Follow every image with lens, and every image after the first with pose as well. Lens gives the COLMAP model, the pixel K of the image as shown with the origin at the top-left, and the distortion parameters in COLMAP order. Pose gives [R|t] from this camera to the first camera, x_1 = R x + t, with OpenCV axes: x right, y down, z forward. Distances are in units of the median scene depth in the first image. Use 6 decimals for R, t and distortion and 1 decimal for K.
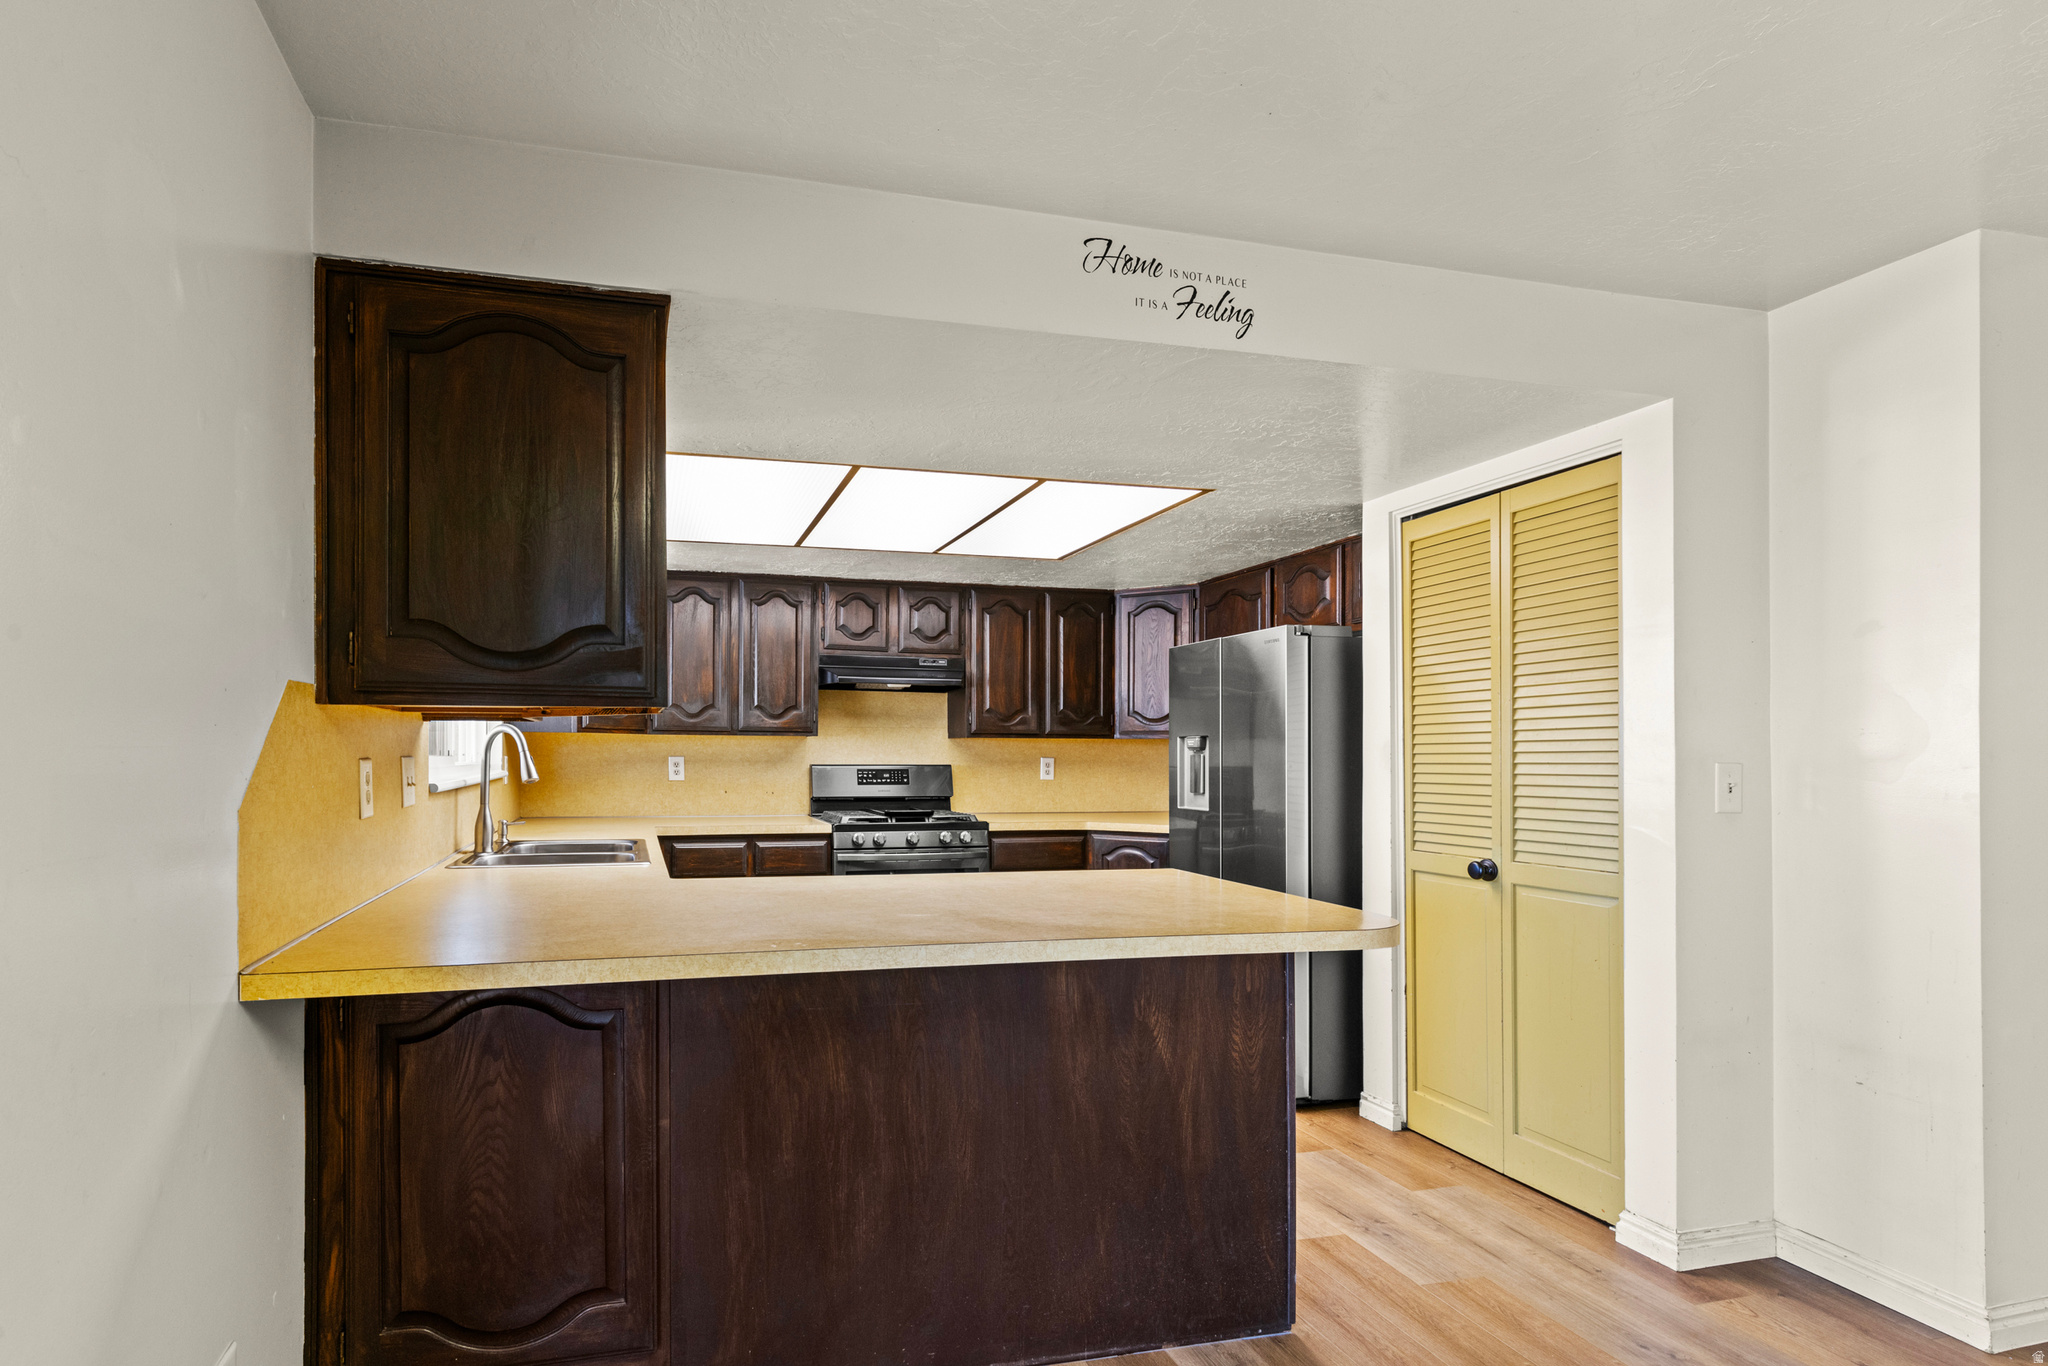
lens RADIAL K [[979.9, 0, 851.2], [0, 979.9, 754.1], [0, 0, 1]] dist [0.009852, -0.002218]
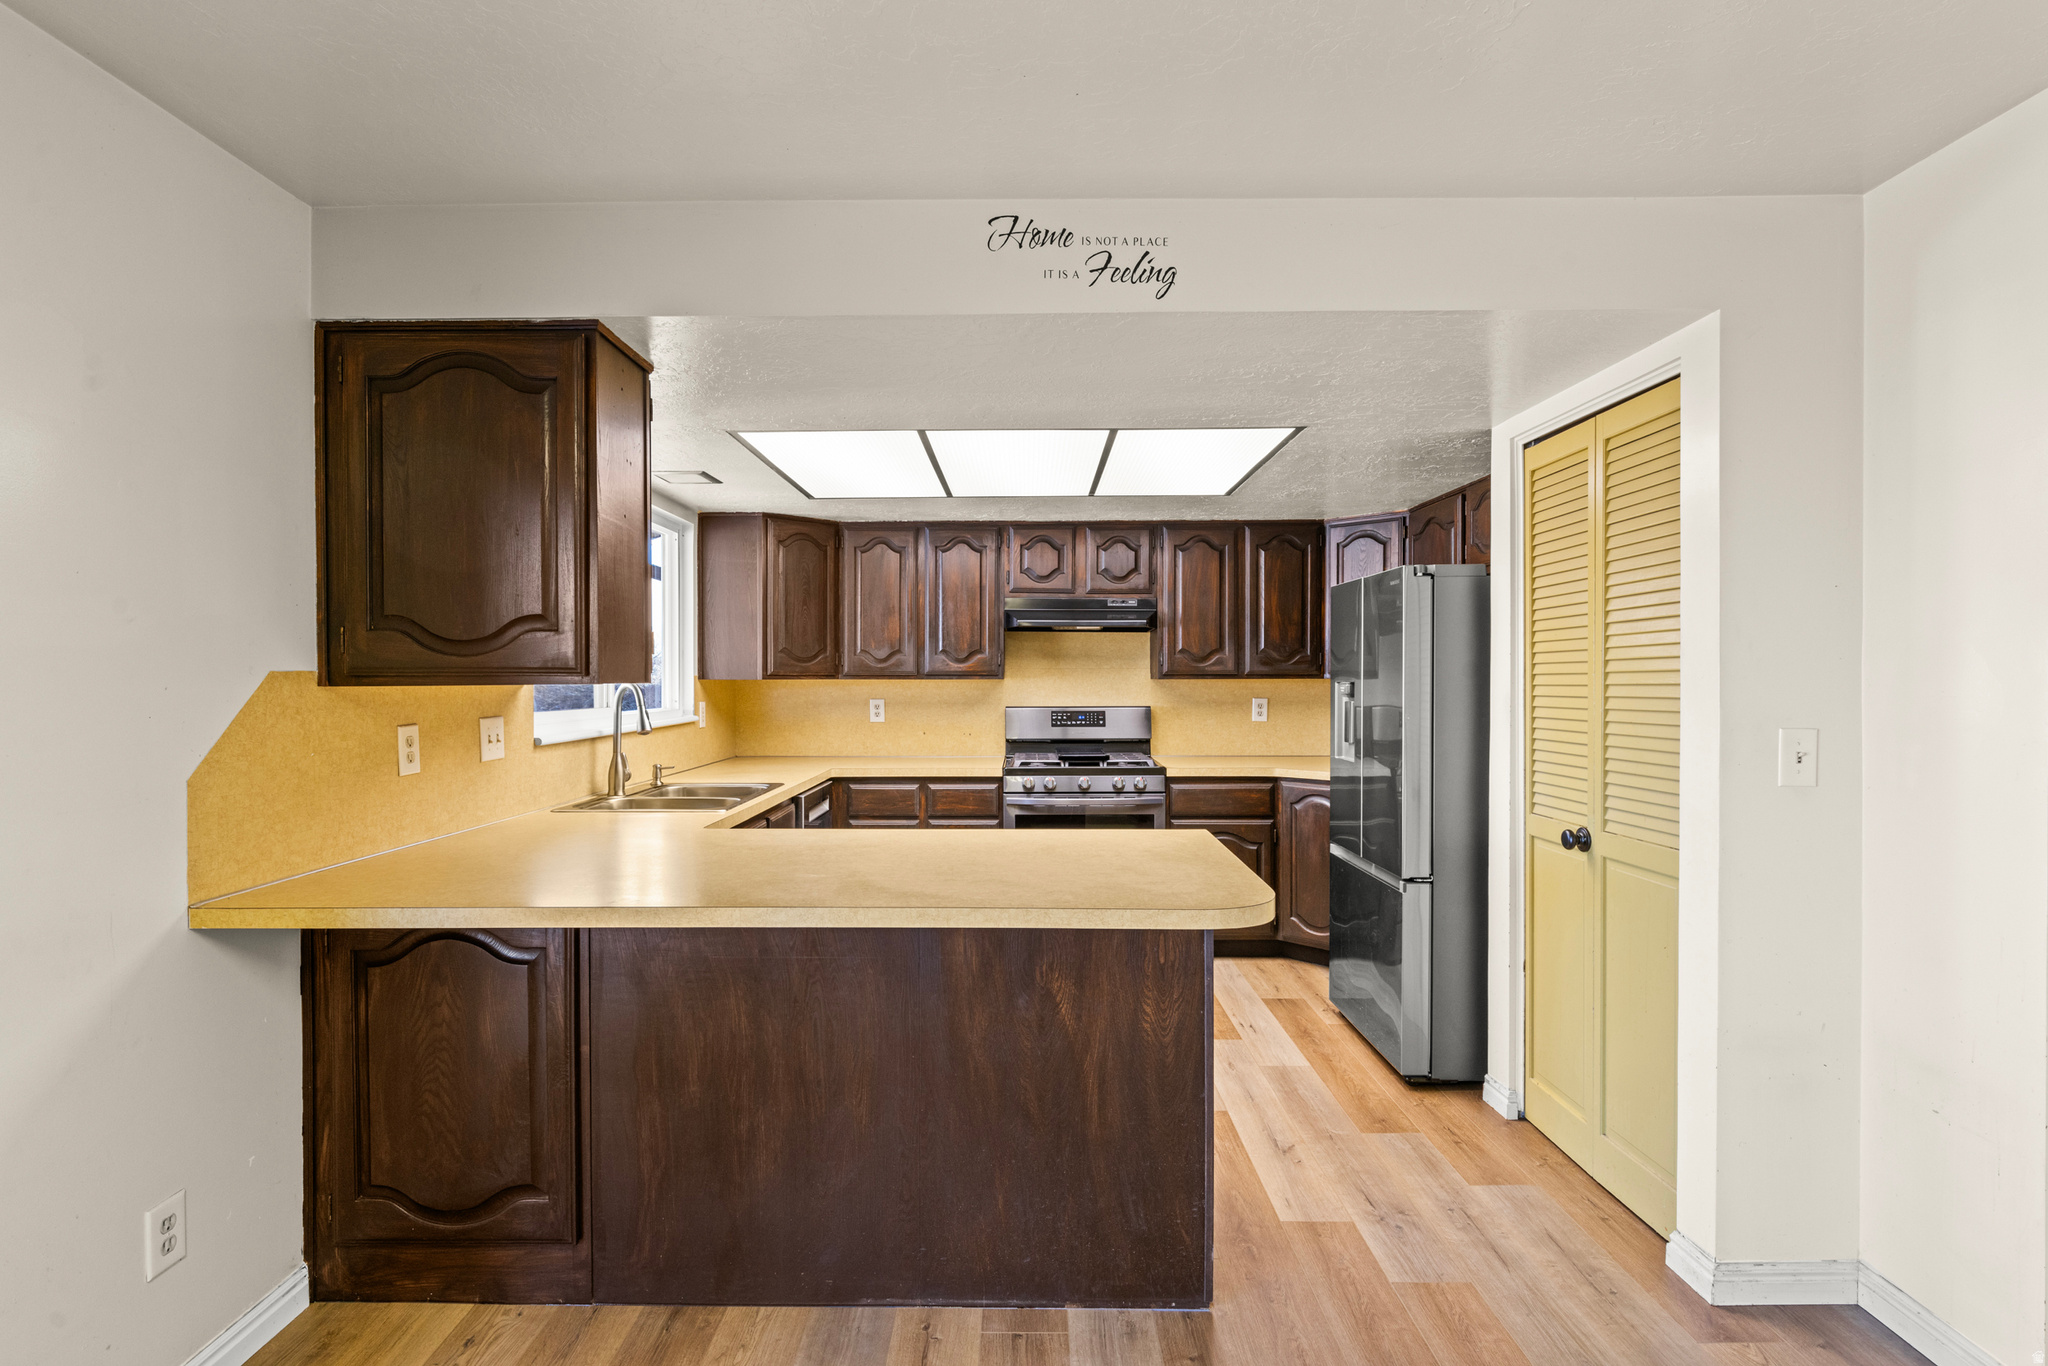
lens RADIAL K [[998.9, 0, 1006.0], [0, 998.9, 689.0], [0, 0, 1]] dist [-0.001285, -0.000206]
pose [[0.971923, -0.004209, -0.235263, 0.428874], [0.007236, 0.999902, 0.012004, -0.041690], [0.235190, -0.013370, 0.971858, -0.008747]]
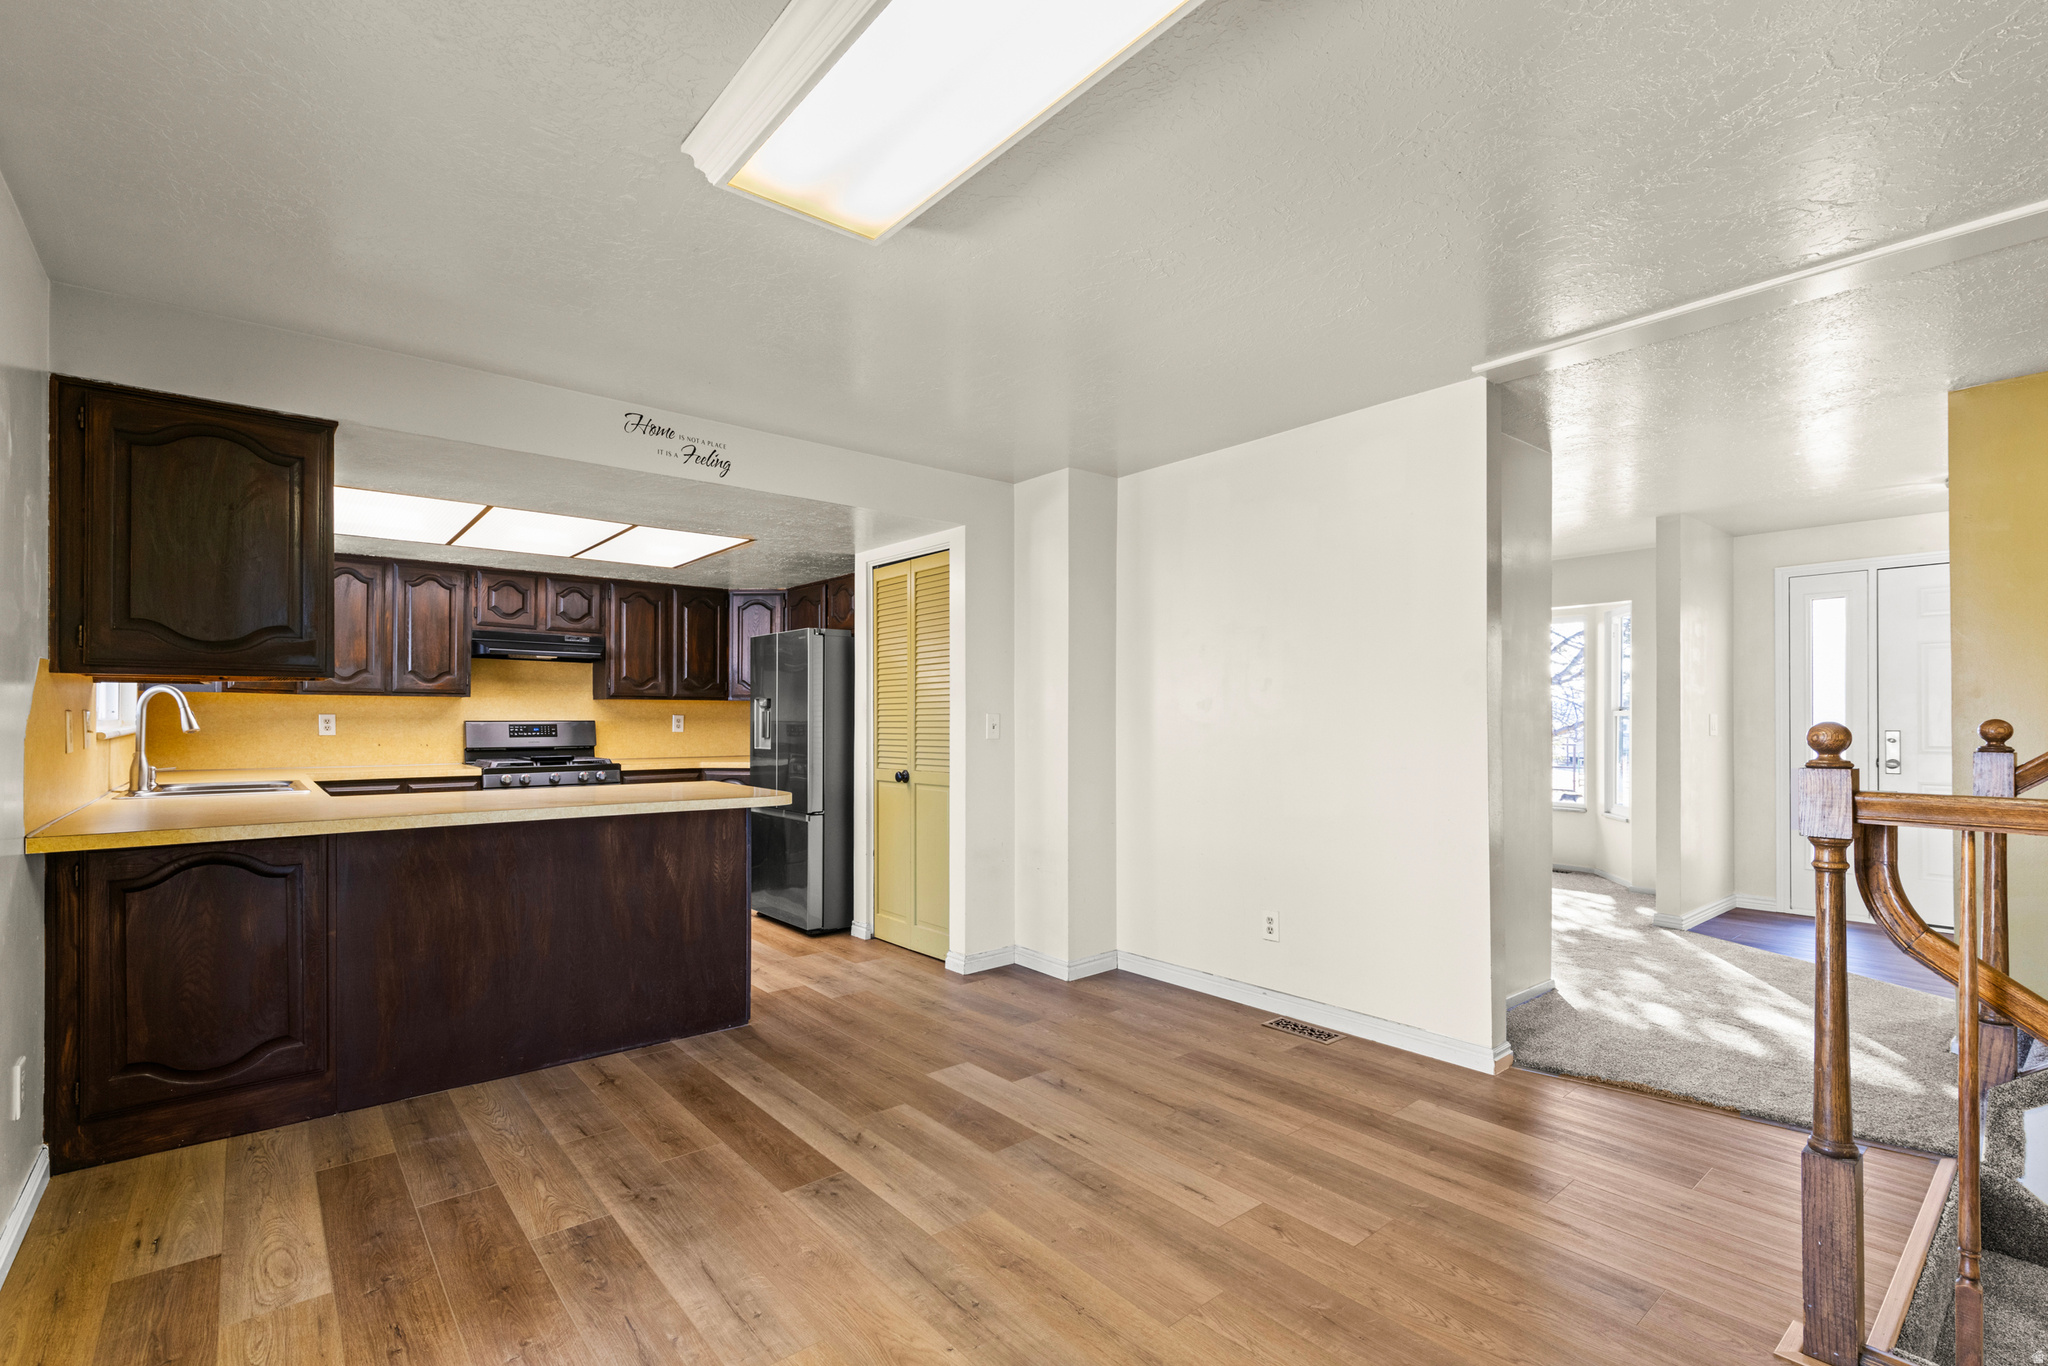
lens RADIAL K [[930.5, 0, 1011.7], [0, 930.5, 708.5], [0, 0, 1]] dist [0.002629, -0.001045]
pose [[0.892775, 0.001519, 0.450501, 0.090917], [0.002263, 0.999967, -0.007855, 0.013420], [-0.450498, 0.008032, 0.892741, -0.677399]]
